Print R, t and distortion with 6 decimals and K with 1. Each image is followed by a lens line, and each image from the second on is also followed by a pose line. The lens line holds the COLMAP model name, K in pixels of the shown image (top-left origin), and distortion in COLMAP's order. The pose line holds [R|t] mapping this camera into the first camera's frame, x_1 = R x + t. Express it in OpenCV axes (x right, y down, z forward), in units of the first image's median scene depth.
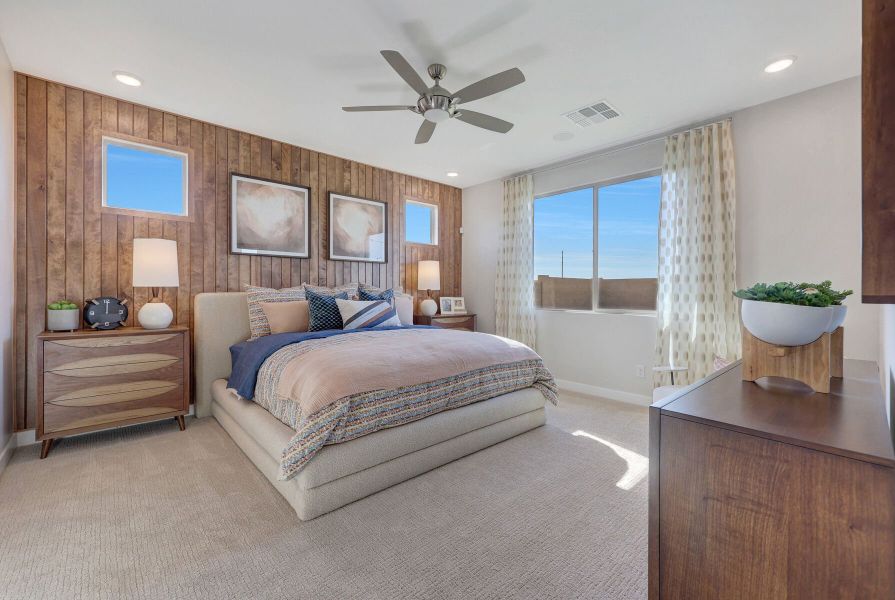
lens RADIAL K [[388.1, 0, 444.0], [0, 388.1, 295.3], [0, 0, 1]] dist [0.002998, 0.000428]
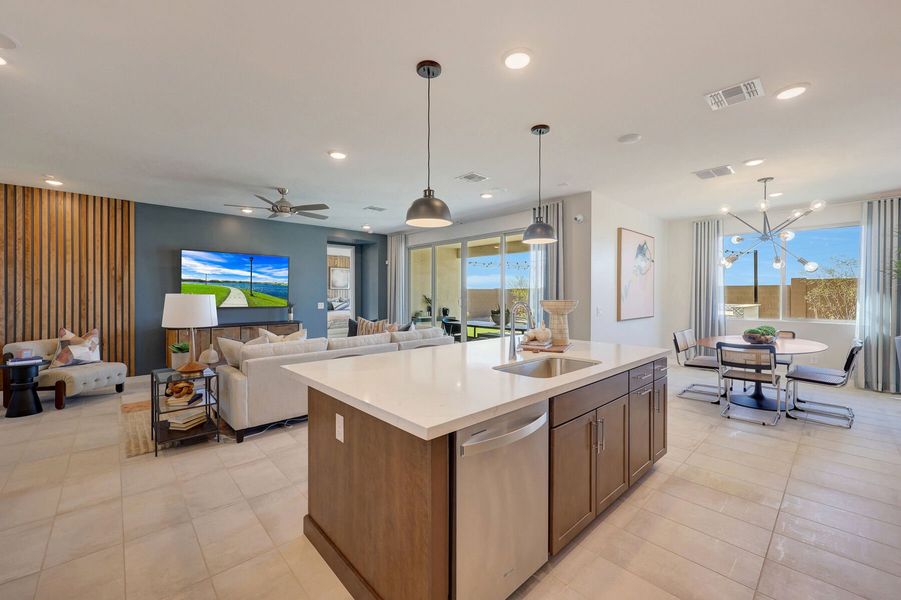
lens RADIAL K [[361.7, 0, 447.7], [0, 361.7, 297.7], [0, 0, 1]] dist [0.000603, -0.002428]
pose [[0.999978, -0.006270, -0.002122, 0.966545], [0.006296, 0.999903, 0.012422, -0.081164], [0.002044, -0.012435, 0.999921, -2.807881]]
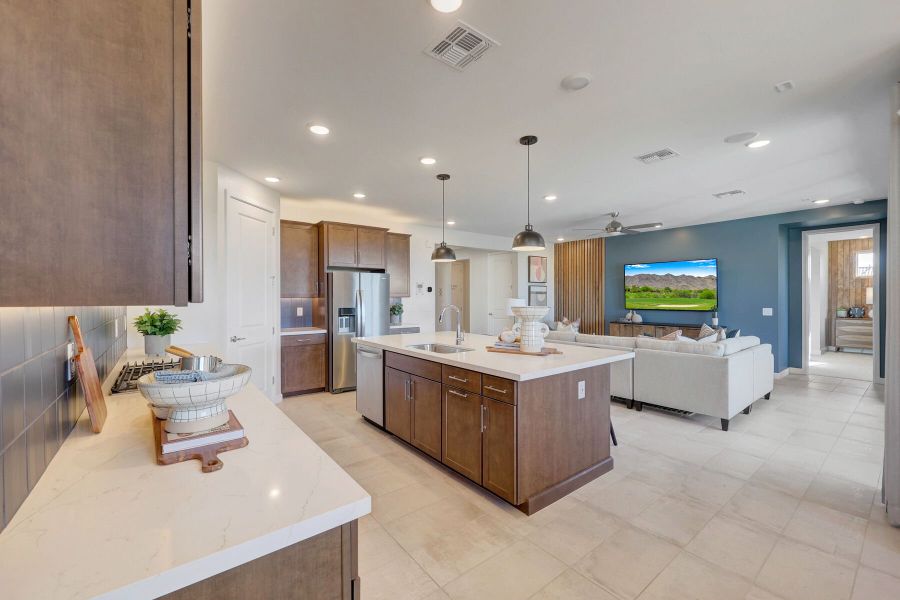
lens RADIAL K [[361.3, 0, 447.2], [0, 361.3, 301.3], [0, 0, 1]] dist [0.000603, -0.002428]
pose [[-0.078576, 0.007594, -0.996879, 2.212037], [0.006998, 0.999951, 0.007066, -0.084461], [0.996884, -0.006421, -0.078625, -1.989013]]
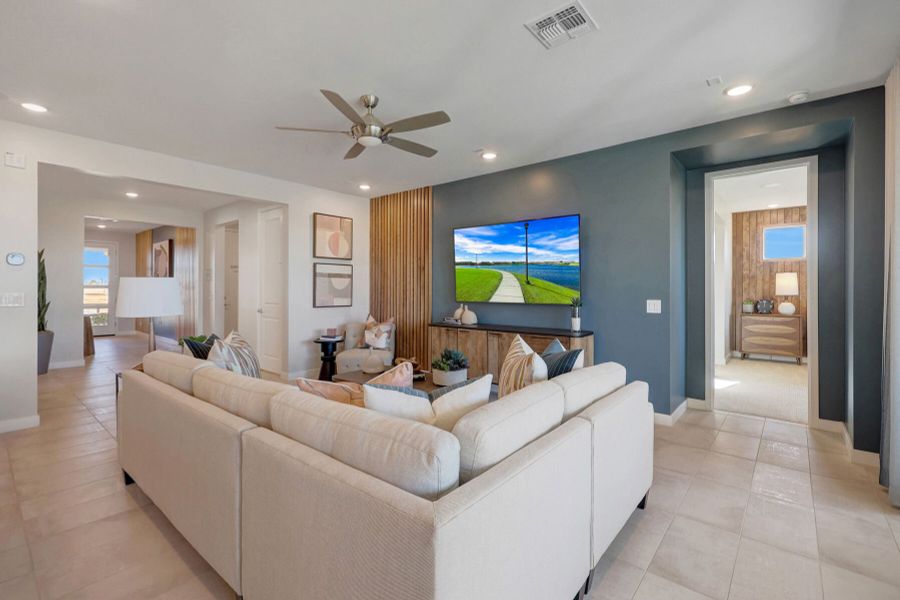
lens RADIAL K [[404.7, 0, 442.1], [0, 404.7, 291.2], [0, 0, 1]] dist [-0.008290, -0.002485]
pose [[0.127137, 0.000586, -0.991885, 1.263884], [0.002015, 0.999998, 0.000849, -0.051293], [0.991883, -0.002106, 0.127136, -1.208249]]
